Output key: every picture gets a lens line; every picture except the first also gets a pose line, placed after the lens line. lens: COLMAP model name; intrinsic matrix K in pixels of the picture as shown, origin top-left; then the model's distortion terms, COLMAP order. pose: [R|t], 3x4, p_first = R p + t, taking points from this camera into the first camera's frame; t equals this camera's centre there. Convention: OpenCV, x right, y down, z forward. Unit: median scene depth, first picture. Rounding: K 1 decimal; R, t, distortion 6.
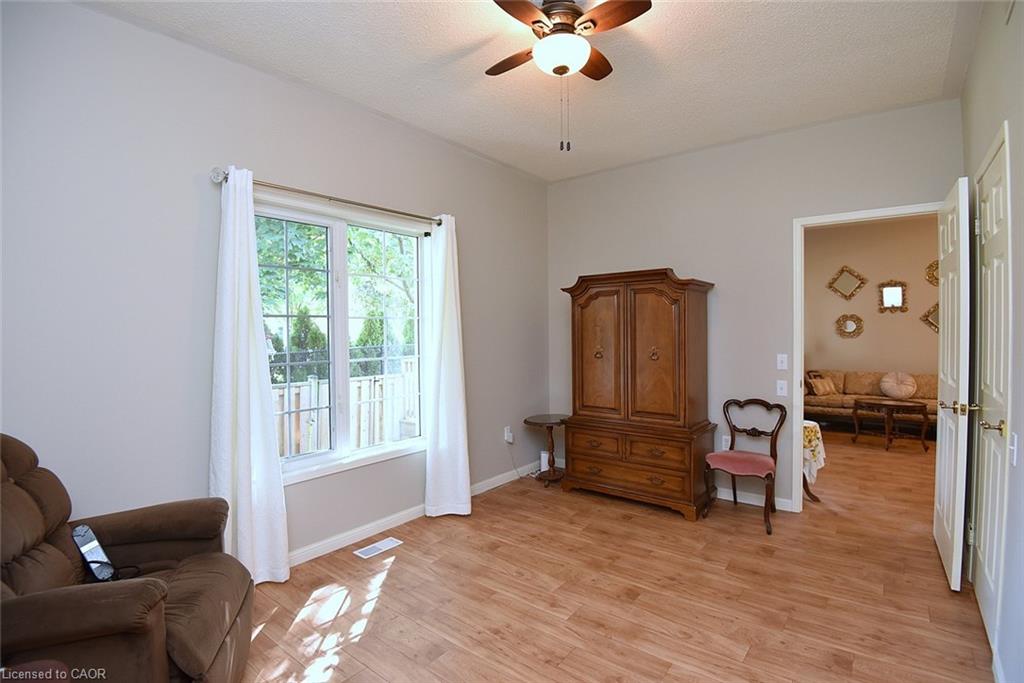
lens RADIAL K [[504.8, 0, 510.7], [0, 504.8, 333.1], [0, 0, 1]] dist [-0.001903, -0.029241]
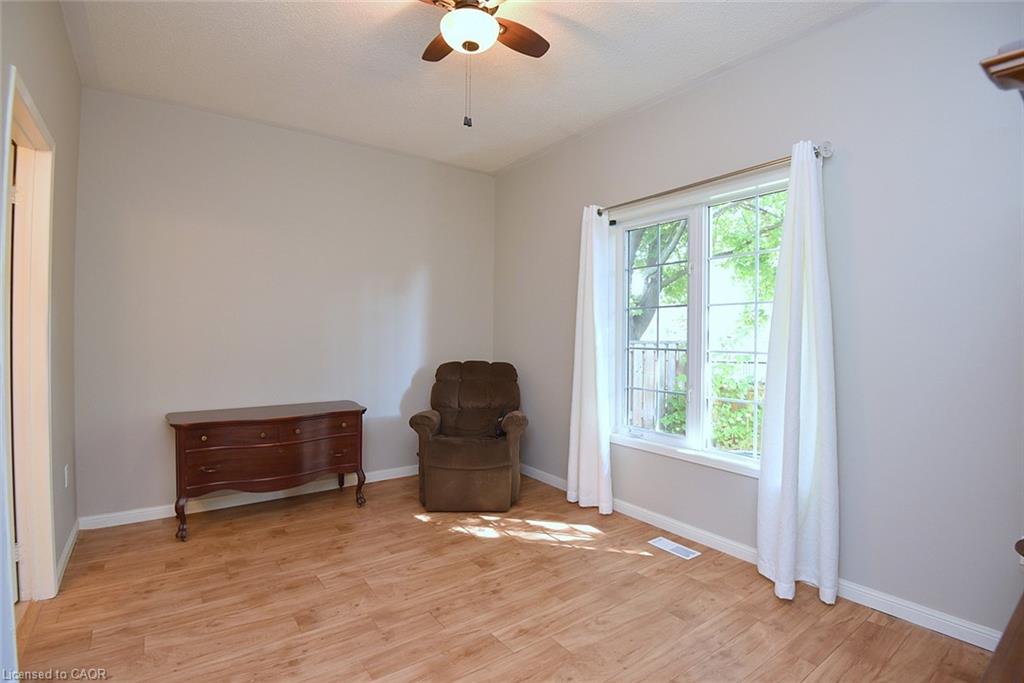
lens RADIAL K [[504.8, 0, 510.7], [0, 504.8, 333.1], [0, 0, 1]] dist [-0.001903, -0.029241]
pose [[-0.293455, 0.005763, -0.955956, 0.757141], [-0.006542, 0.999946, 0.008036, 0.016796], [0.955951, 0.008613, -0.293402, 1.016739]]
